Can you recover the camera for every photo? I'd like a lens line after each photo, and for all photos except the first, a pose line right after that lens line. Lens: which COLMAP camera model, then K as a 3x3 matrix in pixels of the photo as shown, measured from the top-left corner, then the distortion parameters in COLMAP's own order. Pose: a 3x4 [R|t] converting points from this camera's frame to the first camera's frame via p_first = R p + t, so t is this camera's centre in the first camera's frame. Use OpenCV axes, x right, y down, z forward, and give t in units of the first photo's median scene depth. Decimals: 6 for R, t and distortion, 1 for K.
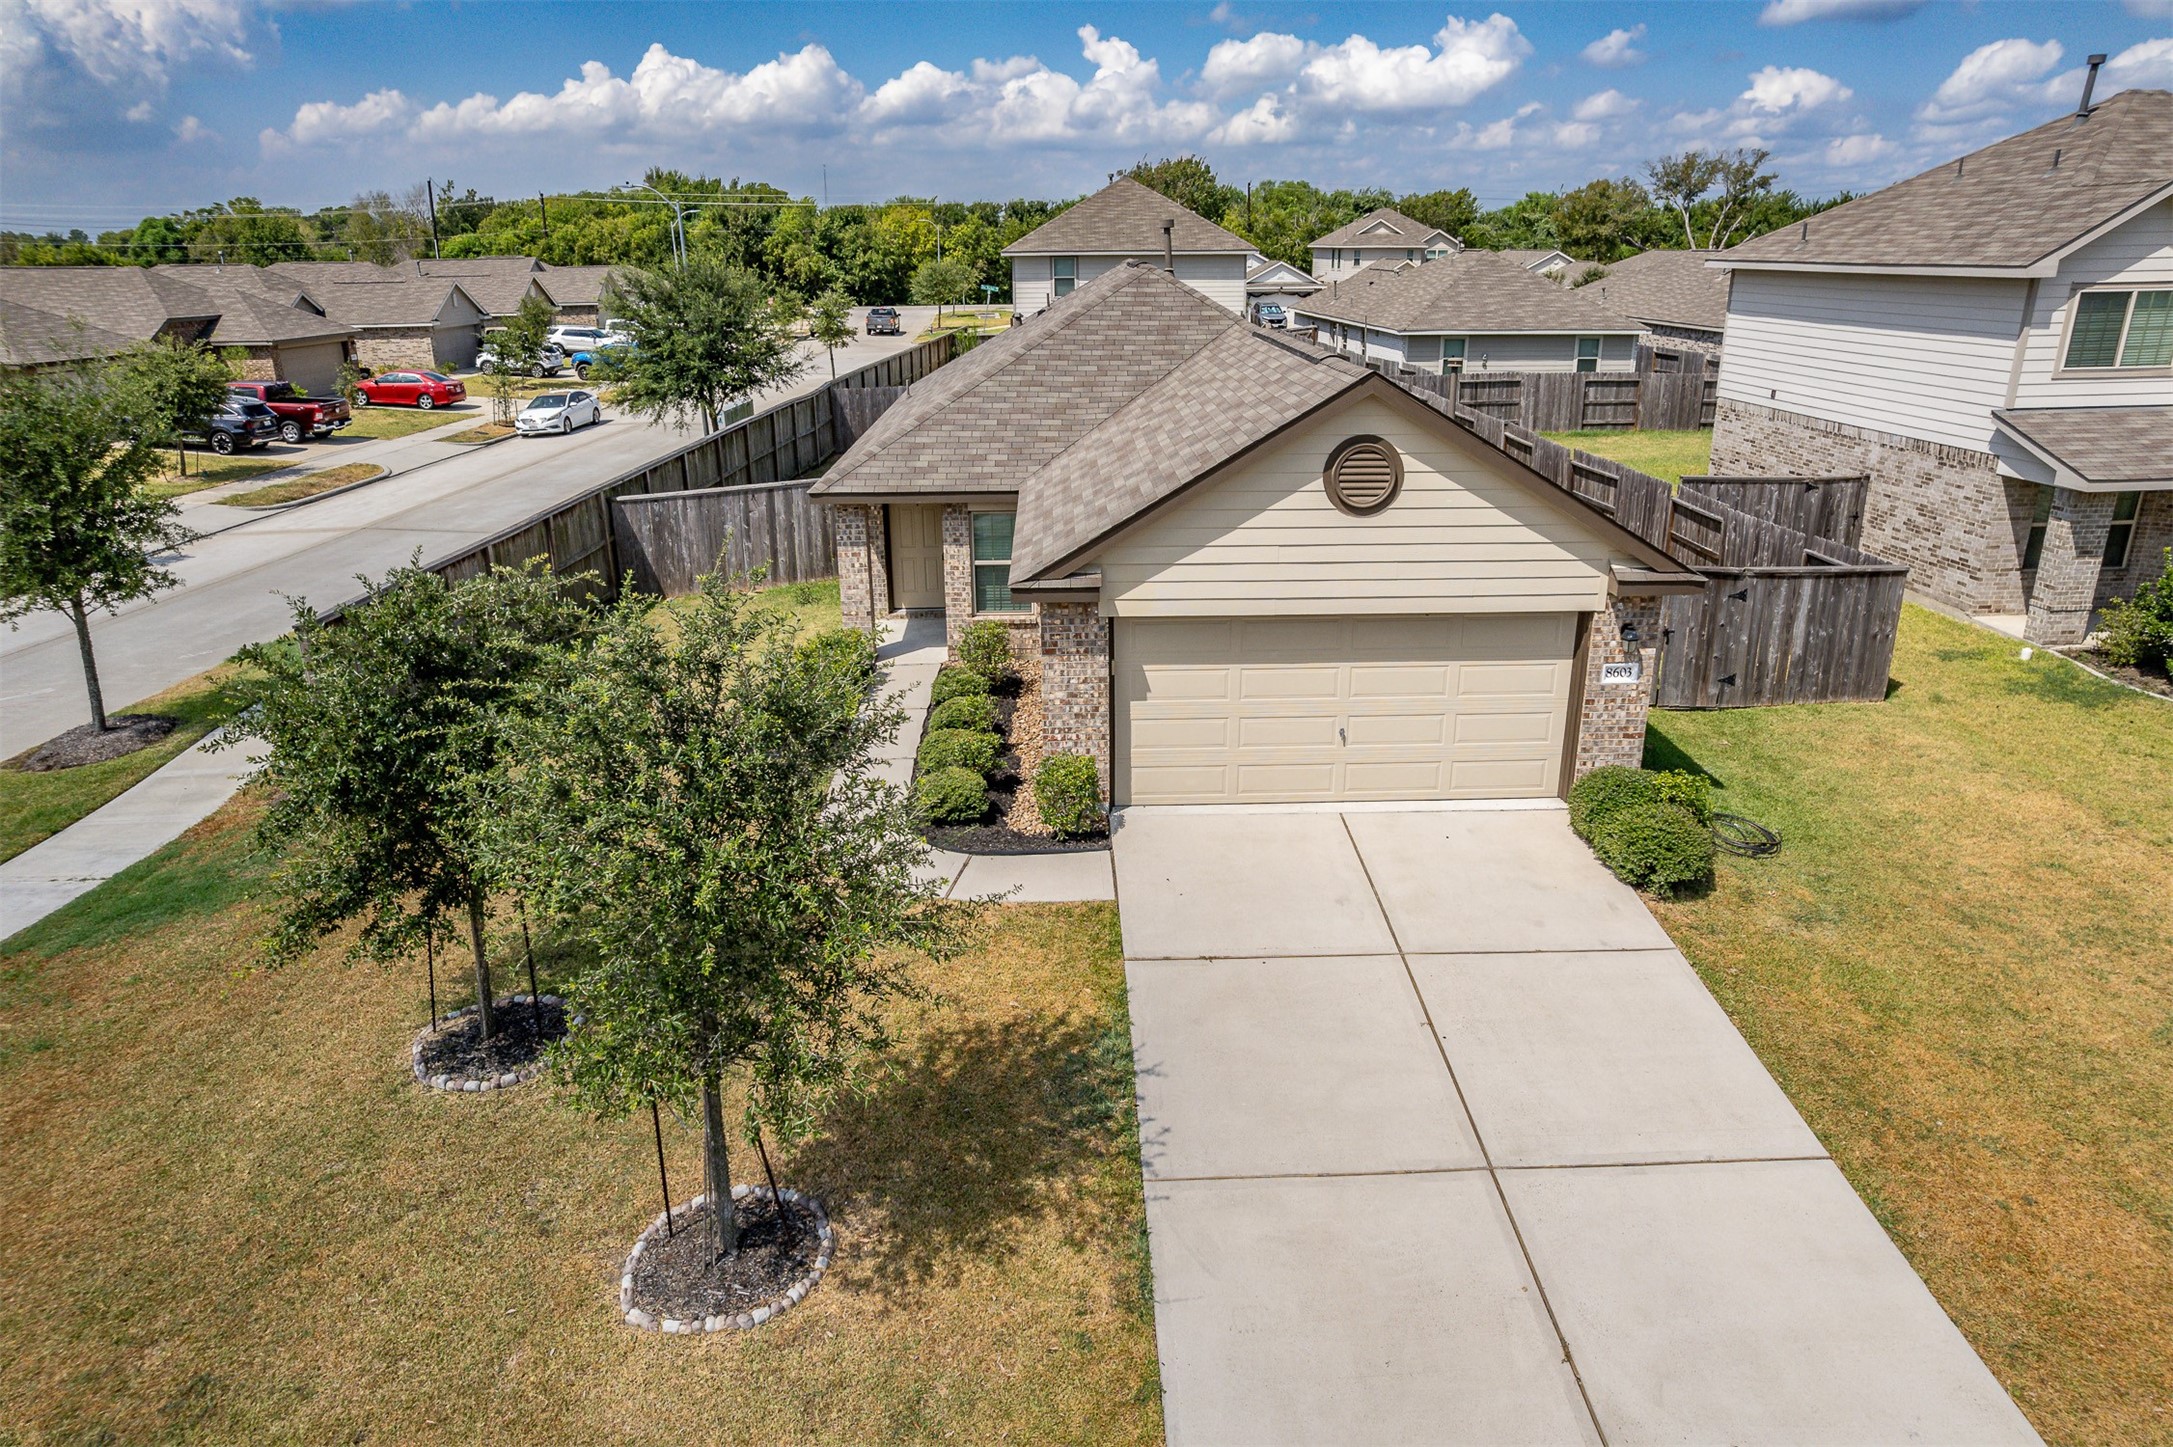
lens RADIAL K [[1391.0, 0, 1103.8], [0, 1391.0, 687.7], [0, 0, 1]] dist [-0.058577, 0.049718]
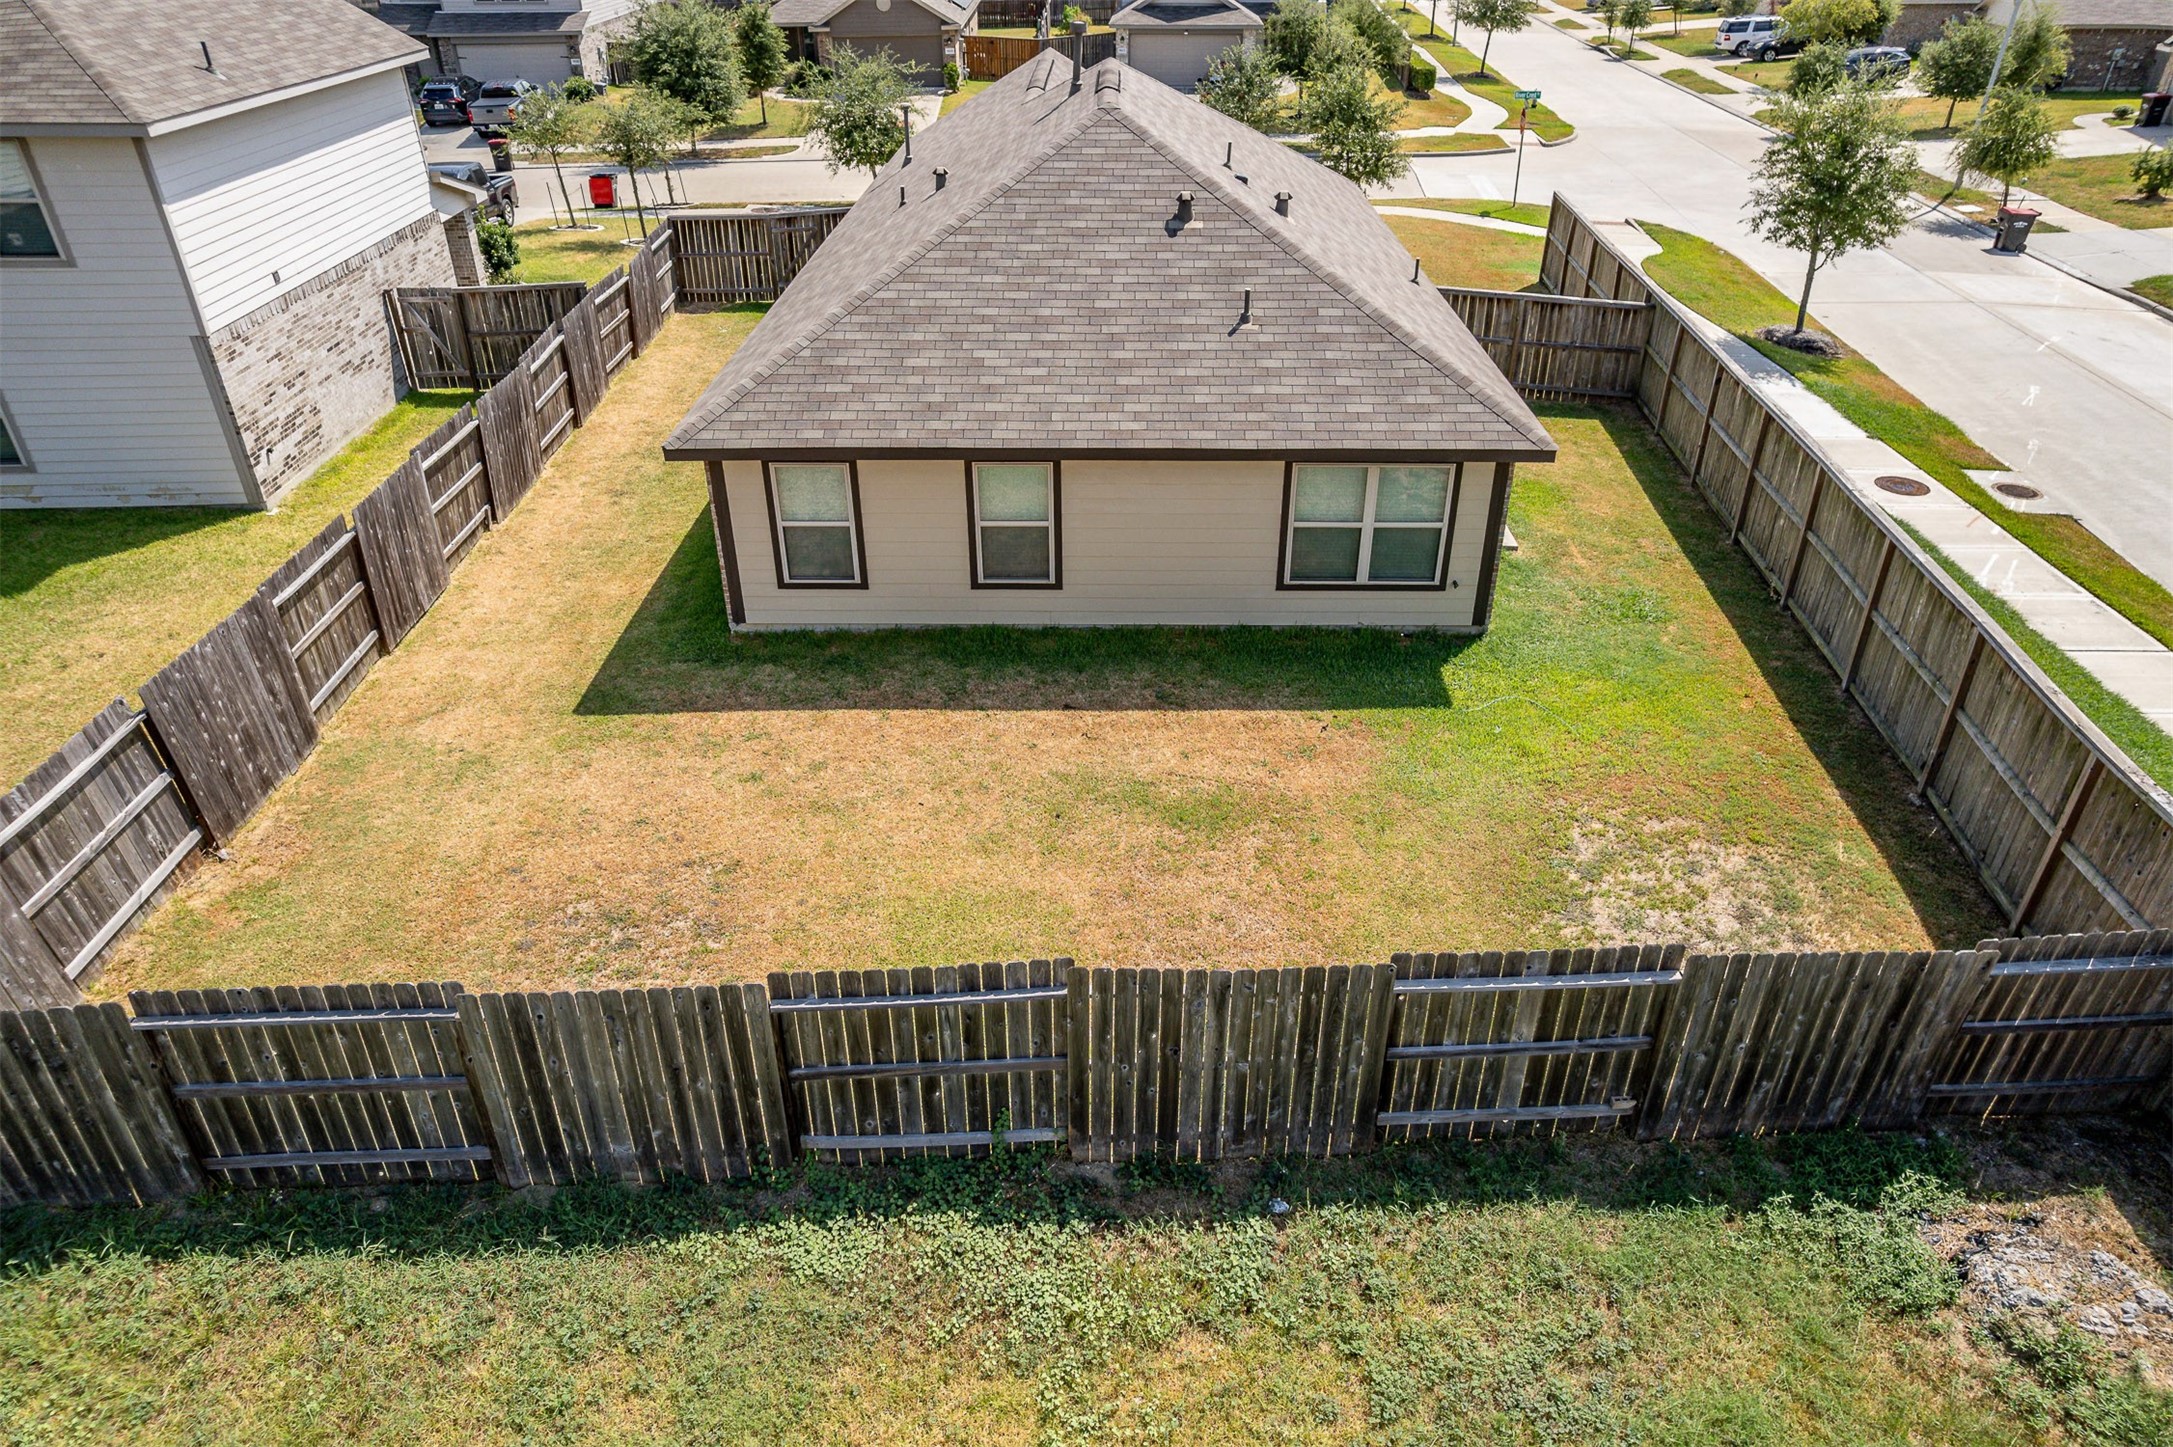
lens RADIAL K [[1391.0, 0, 1082.9], [0, 1391.0, 715.2], [0, 0, 1]] dist [-0.058577, 0.049718]
pose [[-0.998198, -0.017487, 0.057401, -0.017039], [0.031970, 0.654538, 0.755352, -0.931056], [-0.050780, 0.755826, -0.652800, 2.507054]]
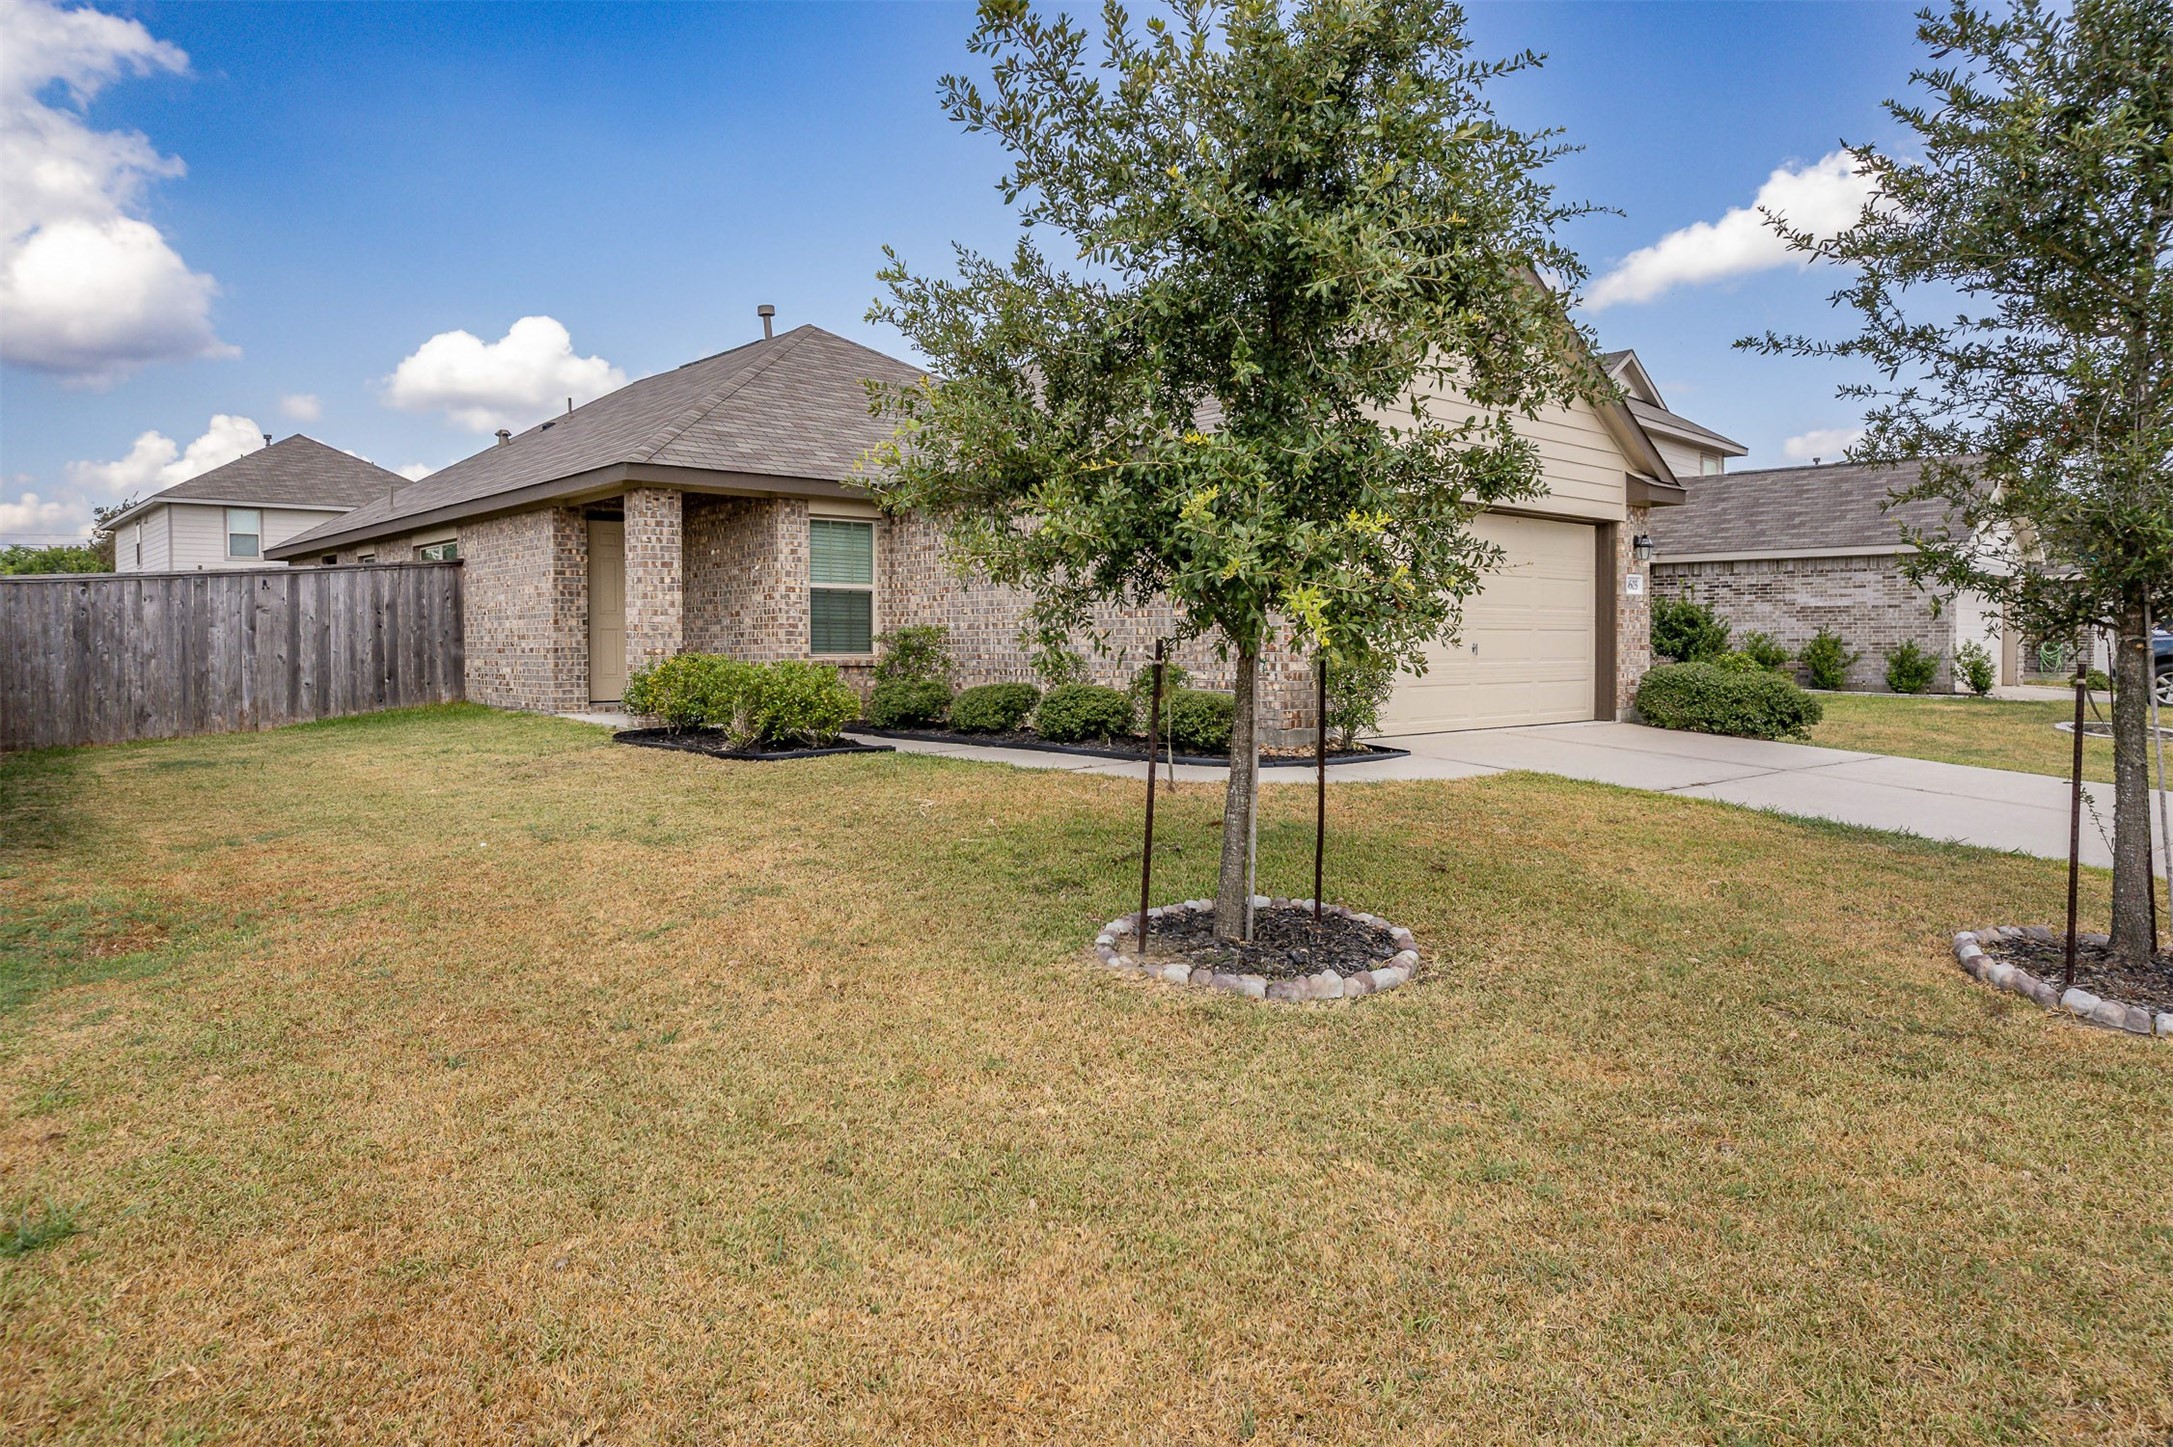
lens RADIAL K [[1391.0, 0, 1084.4], [0, 1391.0, 689.3], [0, 0, 1]] dist [-0.058577, 0.049718]
pose [[0.761963, -0.016127, 0.647420, -0.504753], [0.197076, 0.958052, -0.208079, 0.161869], [-0.616906, 0.286139, 0.733179, 0.400357]]
